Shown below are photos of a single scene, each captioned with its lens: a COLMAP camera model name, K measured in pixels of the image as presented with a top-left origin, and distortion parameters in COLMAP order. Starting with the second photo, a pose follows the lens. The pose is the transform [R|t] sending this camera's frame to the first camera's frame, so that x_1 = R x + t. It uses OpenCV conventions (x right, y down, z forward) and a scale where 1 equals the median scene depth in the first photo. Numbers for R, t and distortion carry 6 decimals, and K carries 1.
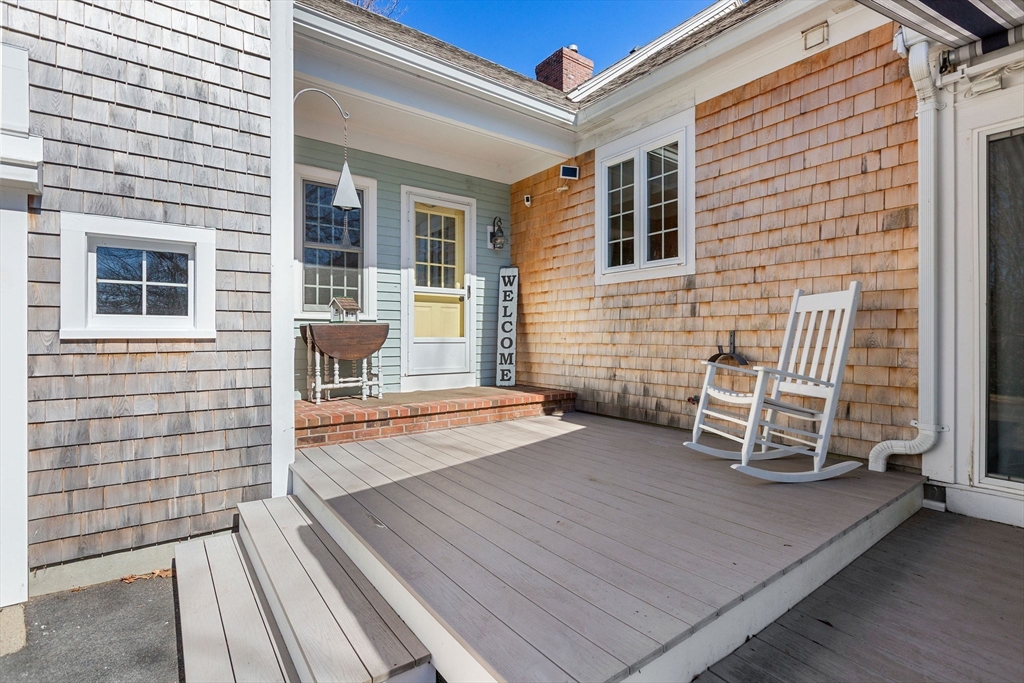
lens RADIAL K [[479.7, 0, 510.7], [0, 479.7, 333.1], [0, 0, 1]] dist [-0.000182, -0.000059]
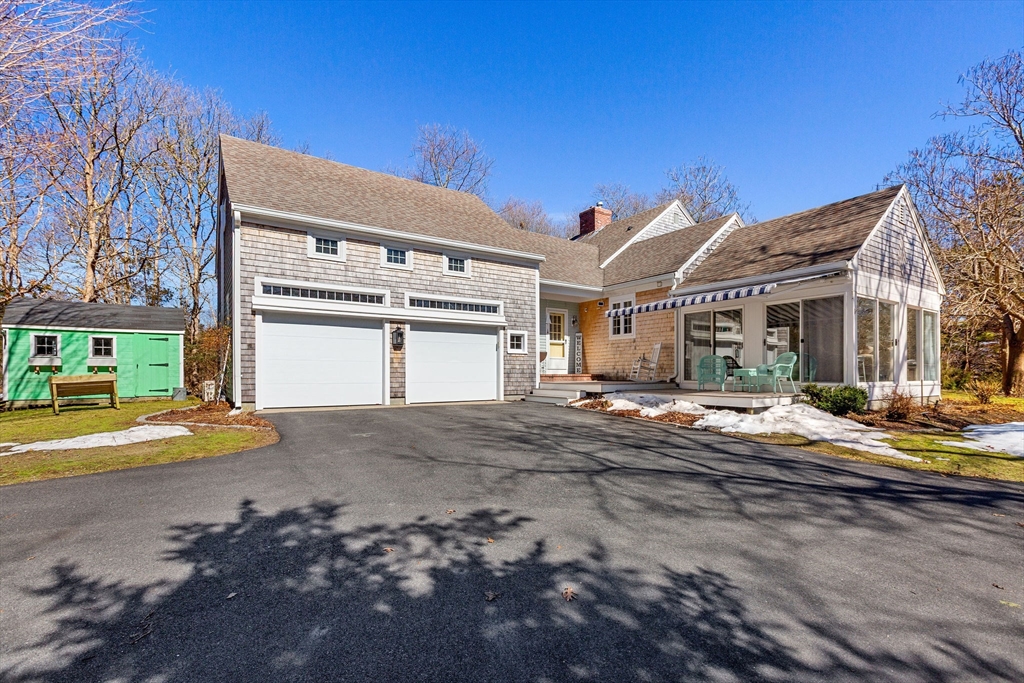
lens RADIAL K [[444.9, 0, 518.3], [0, 444.9, 368.7], [0, 0, 1]] dist [0.001776, 0.000105]
pose [[0.998999, 0.001570, -0.044714, -0.419230], [-0.001592, 0.999999, -0.000473, 0.133523], [0.044714, 0.000543, 0.999000, -2.839606]]
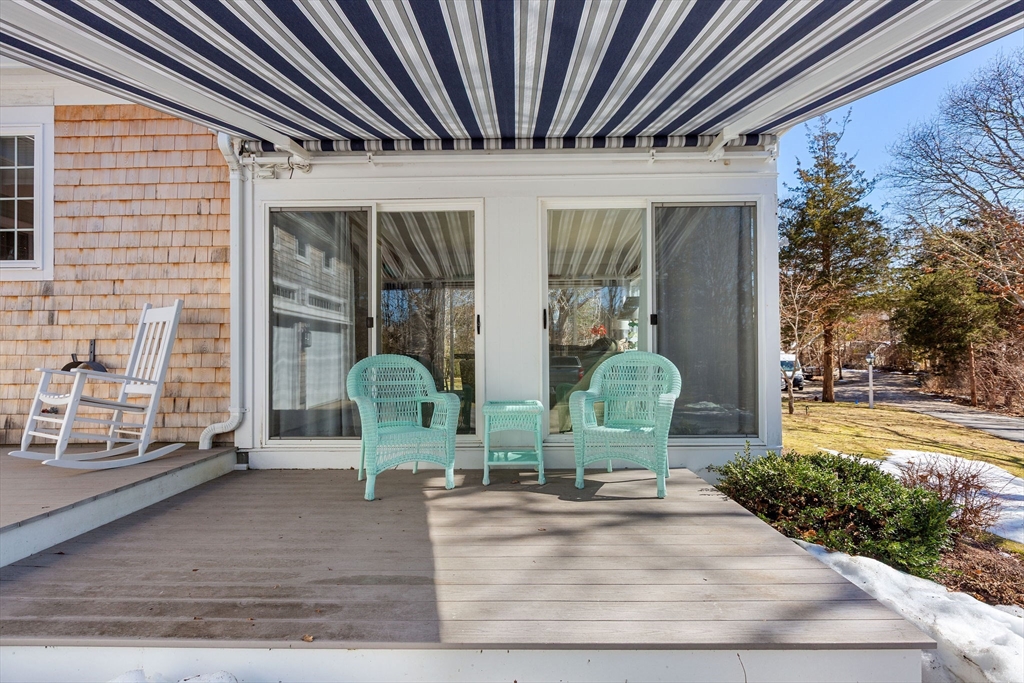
lens RADIAL K [[524.6, 0, 510.3], [0, 524.6, 346.4], [0, 0, 1]] dist [0.000875, -0.000803]
pose [[0.607290, 0.004487, 0.794468, 0.122738], [0.002368, 0.999969, -0.007458, 0.021694], [-0.794477, 0.006411, 0.607261, -0.417019]]
